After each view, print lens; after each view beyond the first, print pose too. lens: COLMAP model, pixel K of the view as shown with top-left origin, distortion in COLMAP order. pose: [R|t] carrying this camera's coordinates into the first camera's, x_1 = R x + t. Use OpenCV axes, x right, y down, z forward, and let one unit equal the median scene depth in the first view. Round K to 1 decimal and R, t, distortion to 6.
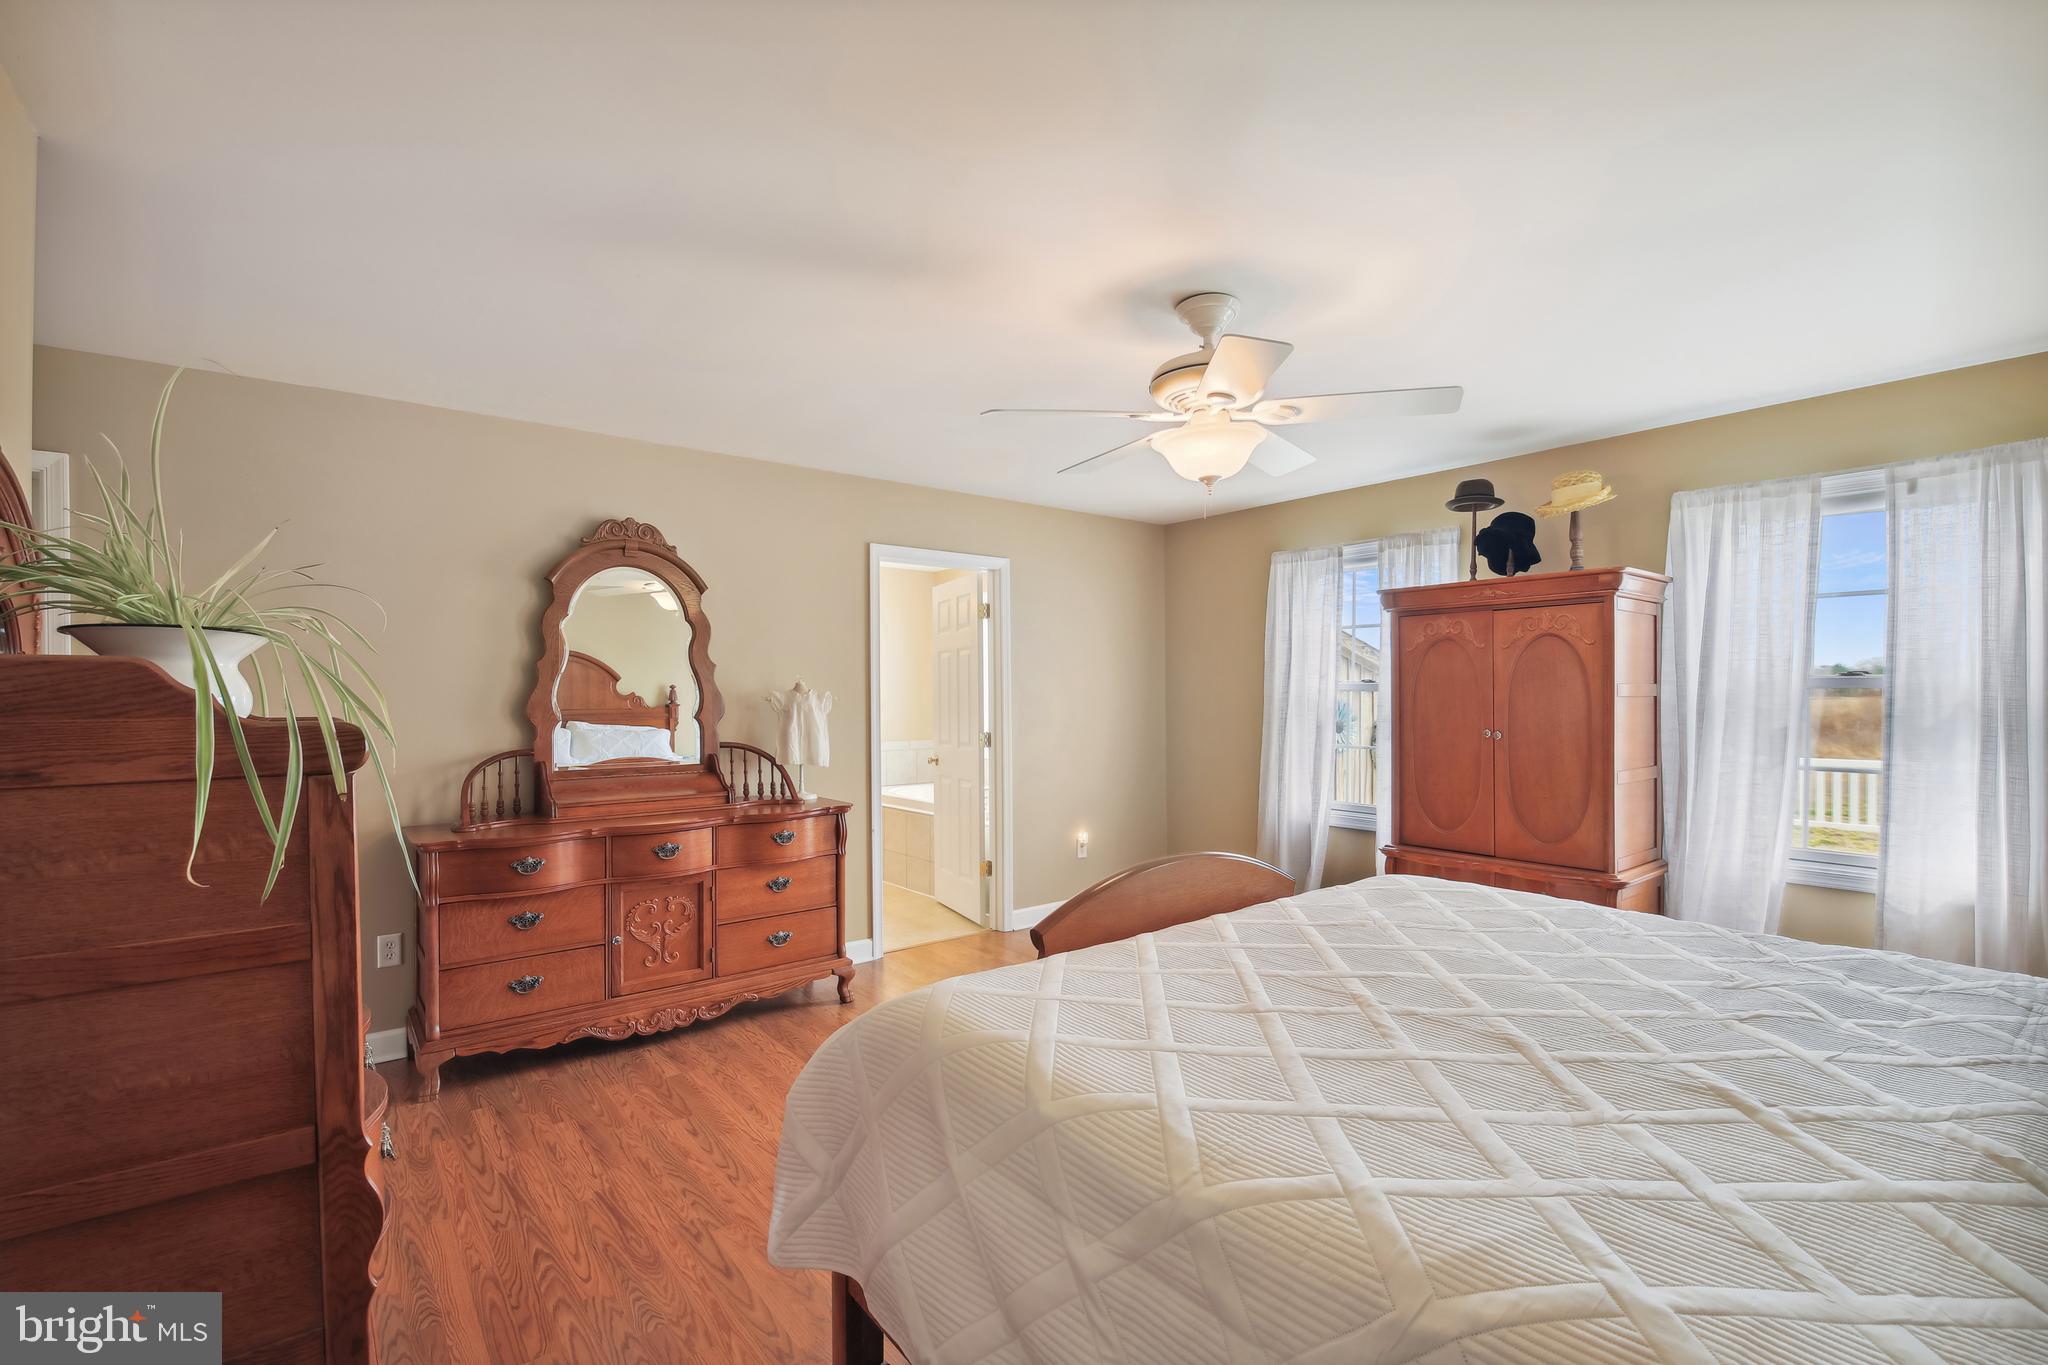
lens RADIAL K [[895.1, 0, 1024.0], [0, 895.1, 682.5], [0, 0, 1]] dist [-0.002933, -0.000365]
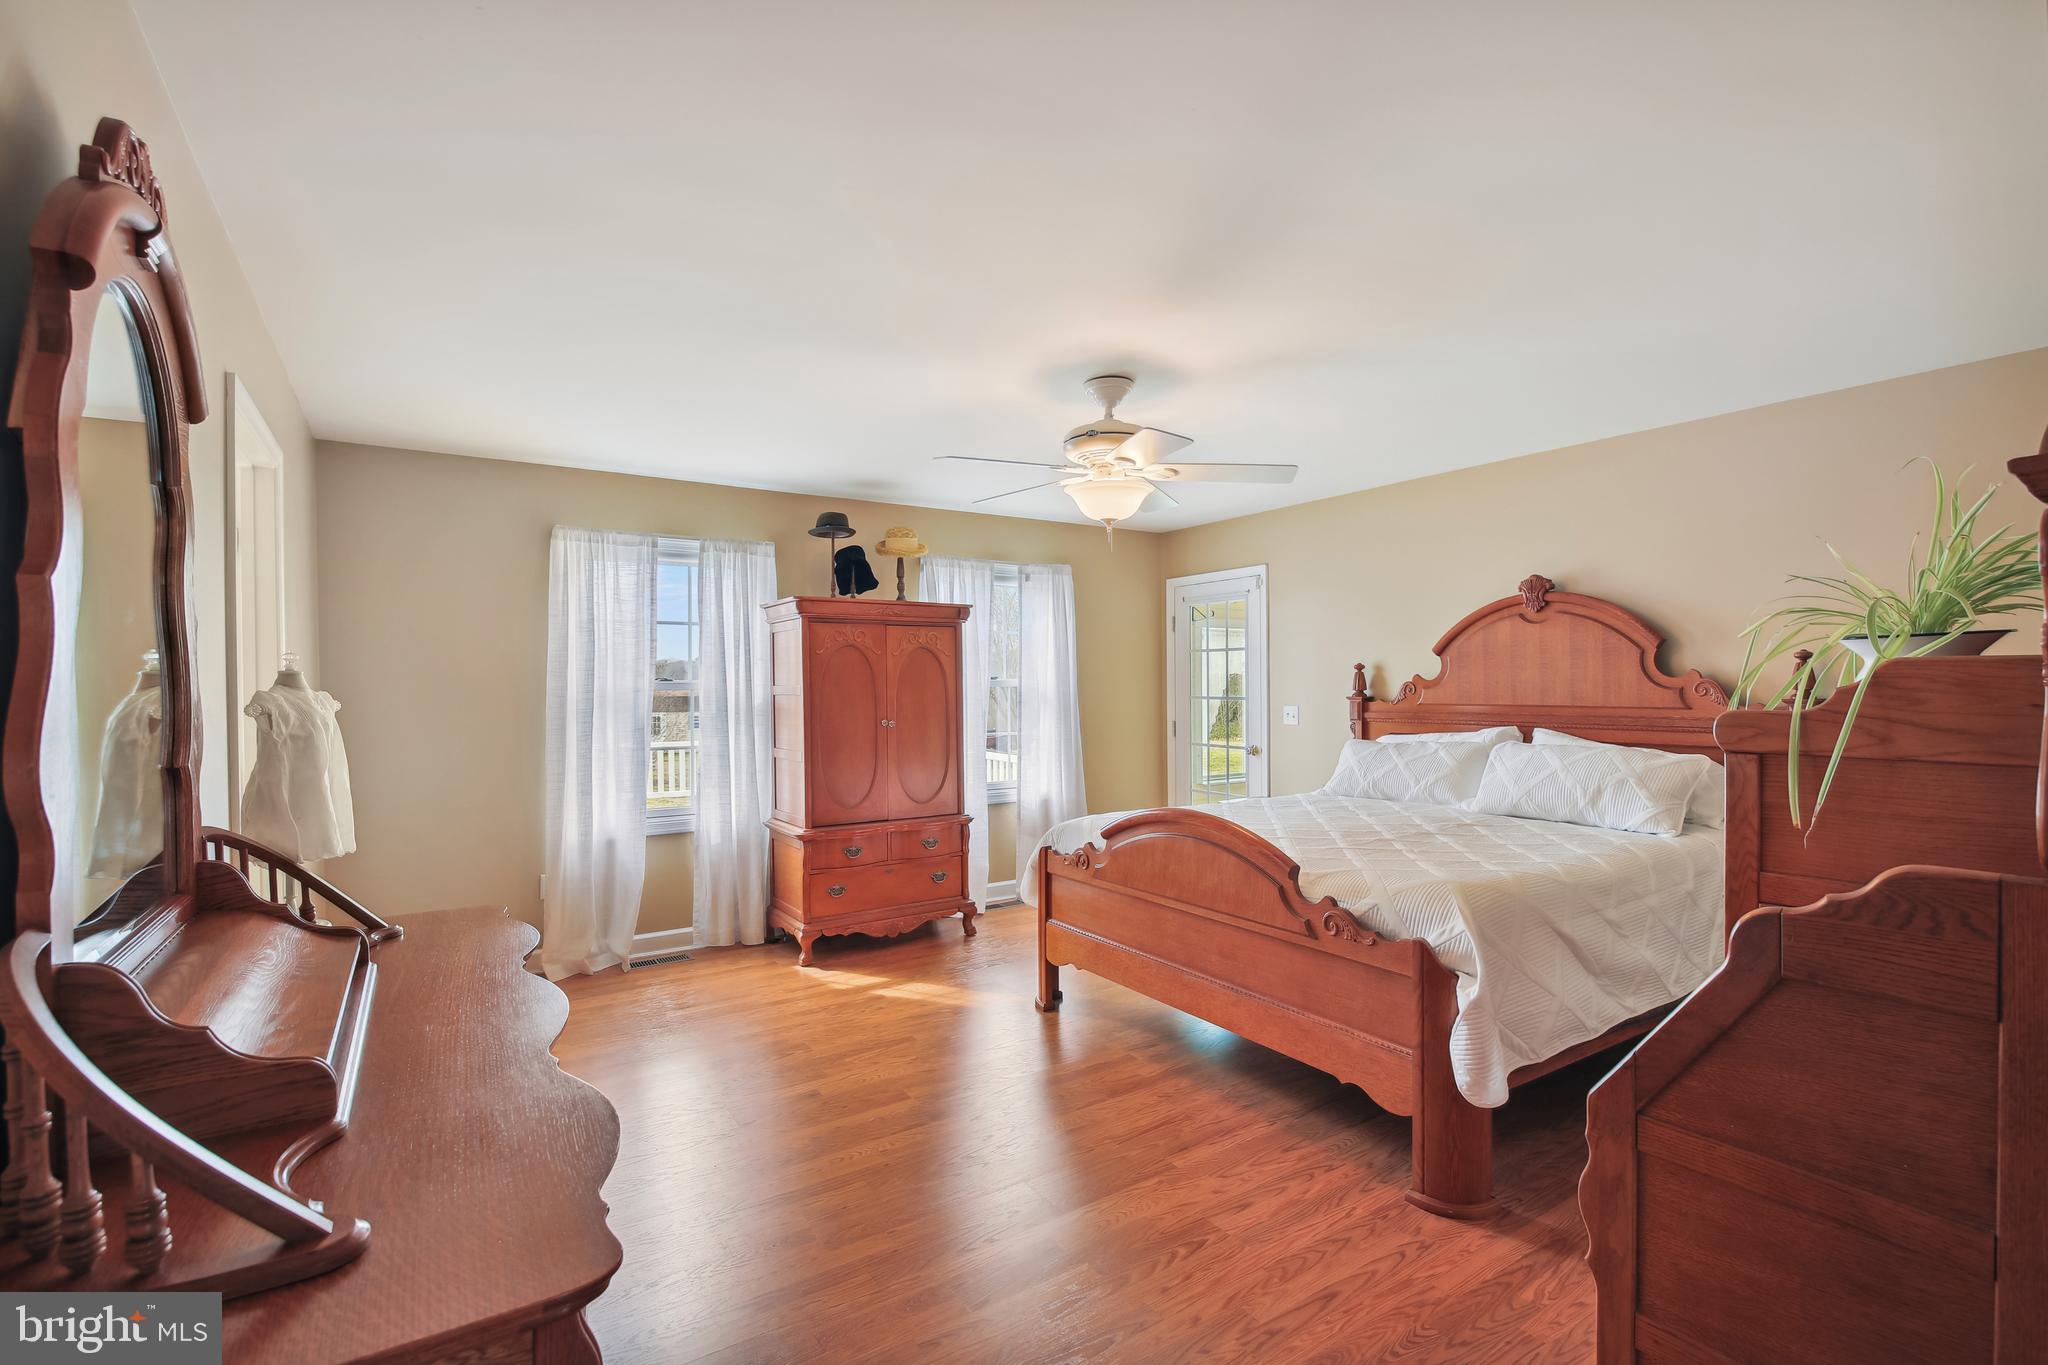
lens RADIAL K [[919.0, 0, 1024.0], [0, 919.0, 682.5], [0, 0, 1]] dist [0.000975, 0.000308]
pose [[0.102395, 0.001947, 0.994742, -0.736490], [-0.006971, 0.999975, -0.001240, -0.000279], [-0.994719, -0.006807, 0.102406, 0.668606]]
